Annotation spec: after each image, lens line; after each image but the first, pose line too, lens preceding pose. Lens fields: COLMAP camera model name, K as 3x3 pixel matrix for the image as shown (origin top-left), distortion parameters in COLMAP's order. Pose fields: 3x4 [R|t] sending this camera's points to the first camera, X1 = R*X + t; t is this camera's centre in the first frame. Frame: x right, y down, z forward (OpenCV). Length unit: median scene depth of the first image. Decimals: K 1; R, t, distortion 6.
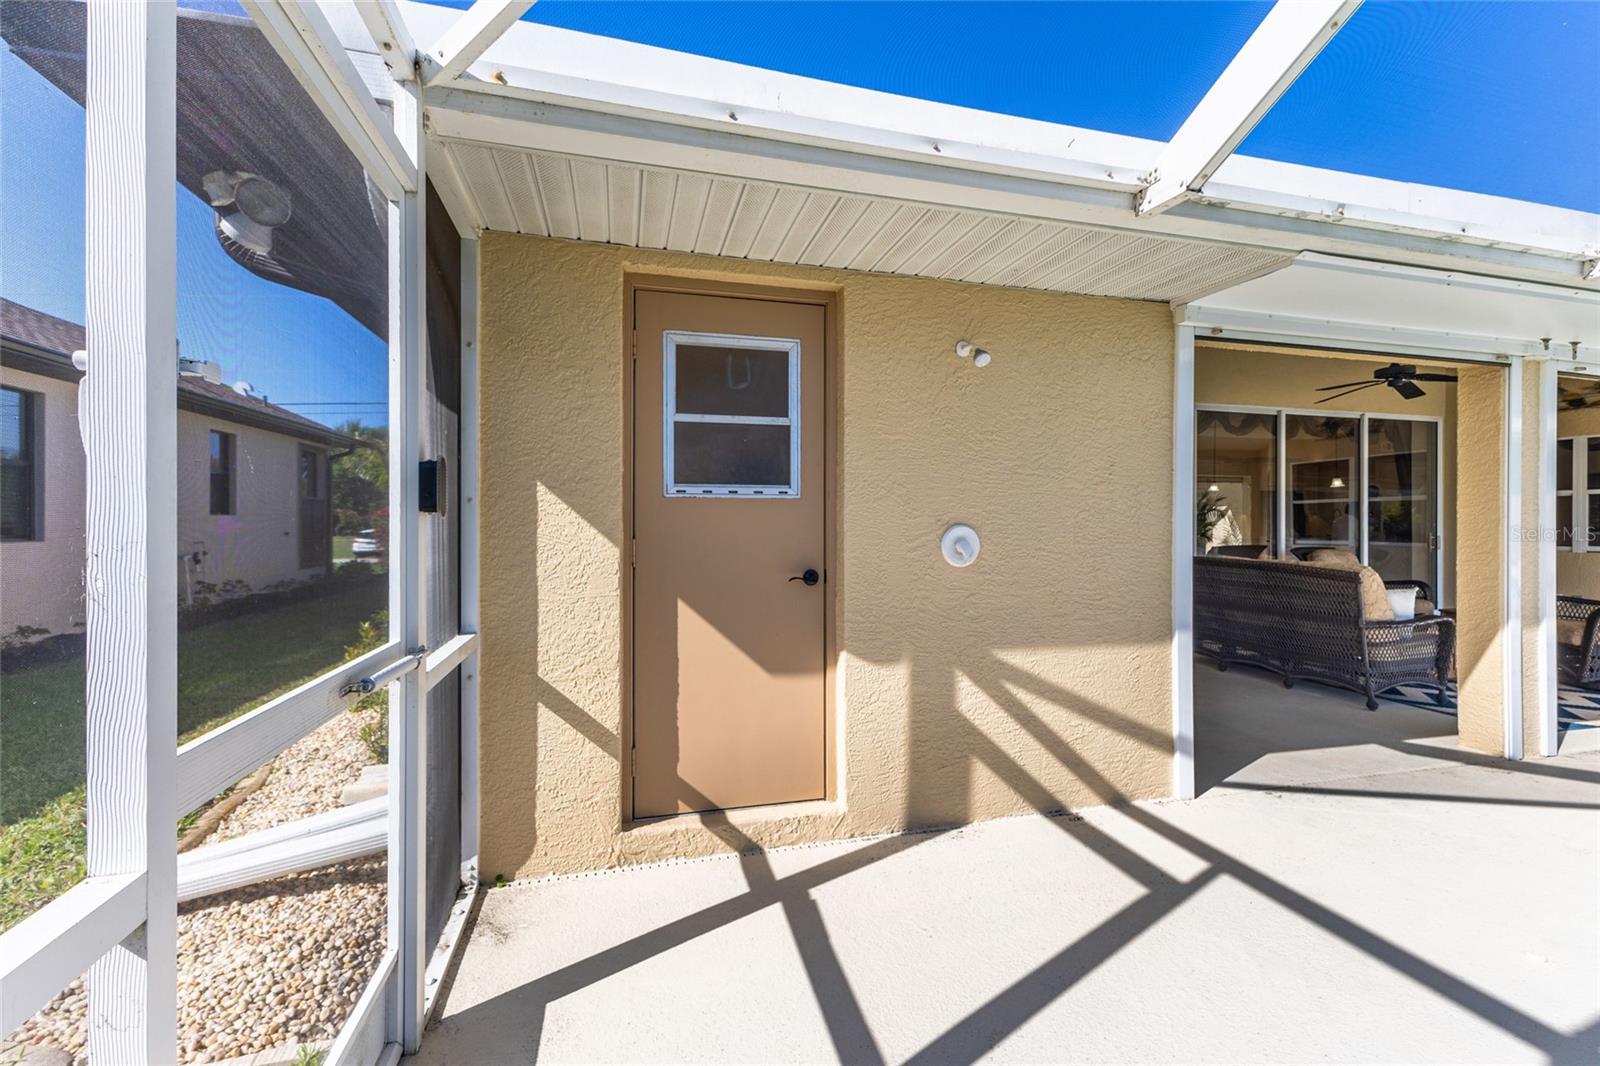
lens RADIAL K [[689.5, 0, 800.9], [0, 689.5, 521.6], [0, 0, 1]] dist [0.012480, -0.003408]
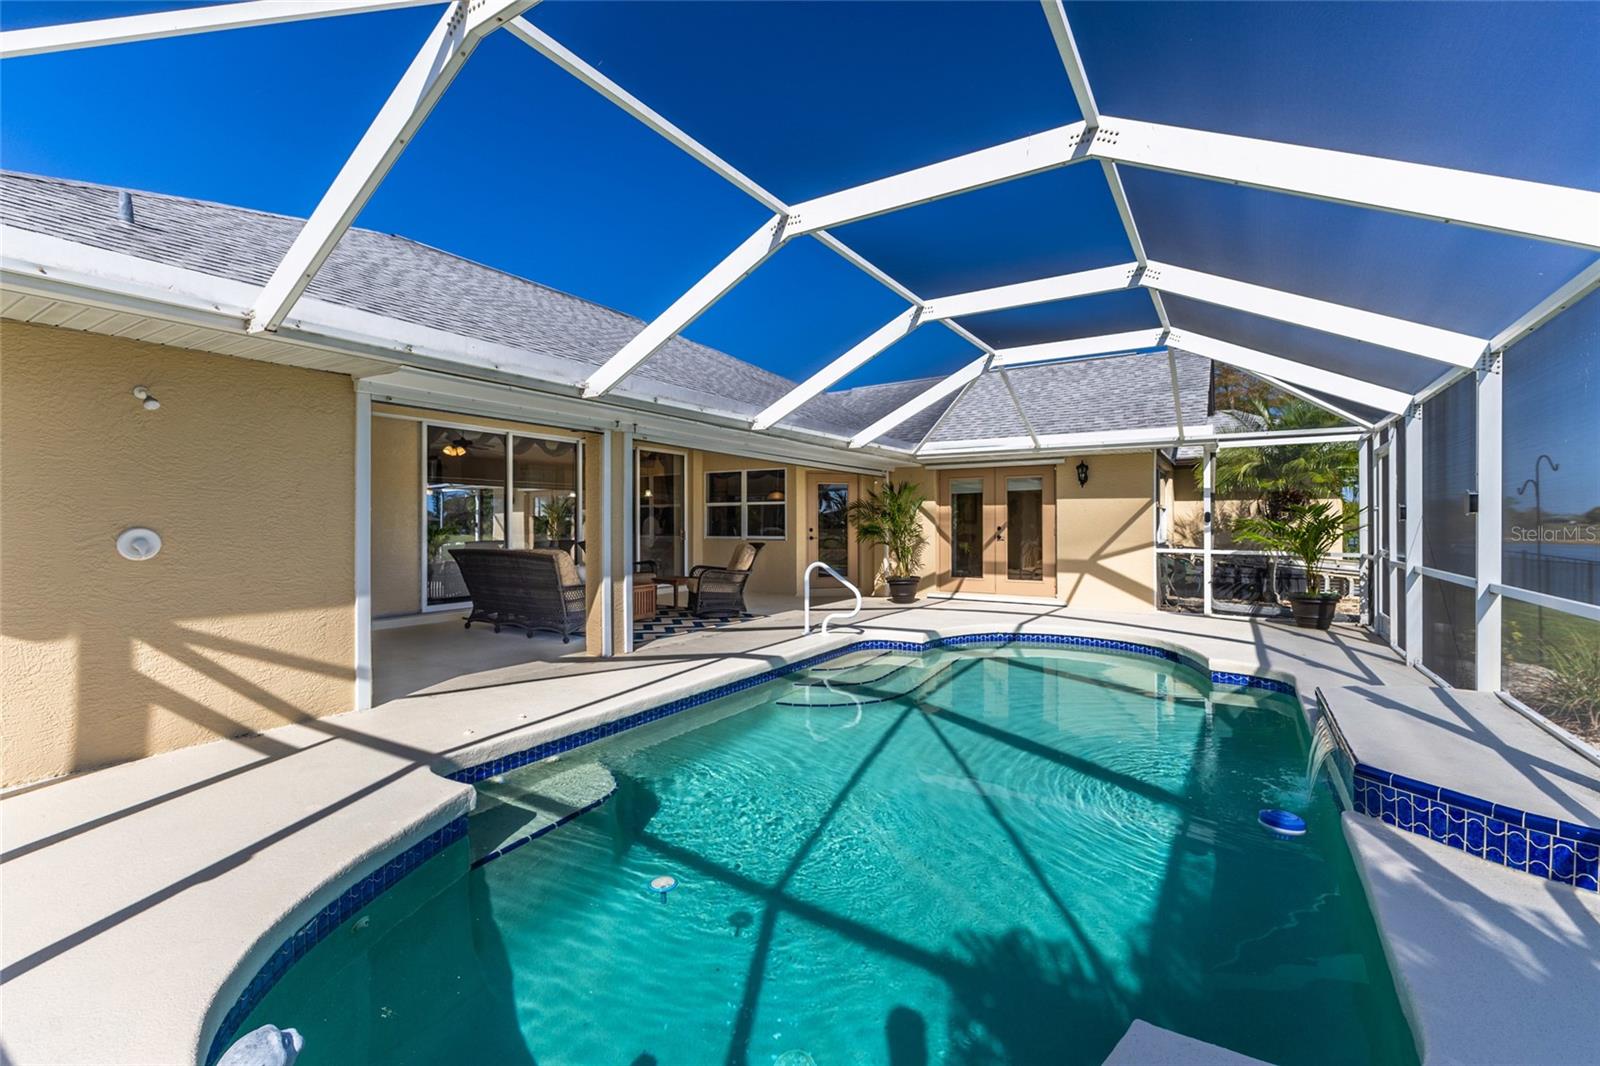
lens RADIAL K [[689.5, 0, 807.1], [0, 689.5, 518.9], [0, 0, 1]] dist [0.012480, -0.003408]
pose [[0.727627, -0.004347, 0.685959, 0.234442], [0.009089, 0.999953, -0.003304, 0.003458], [-0.685913, 0.008638, 0.727632, -0.768726]]
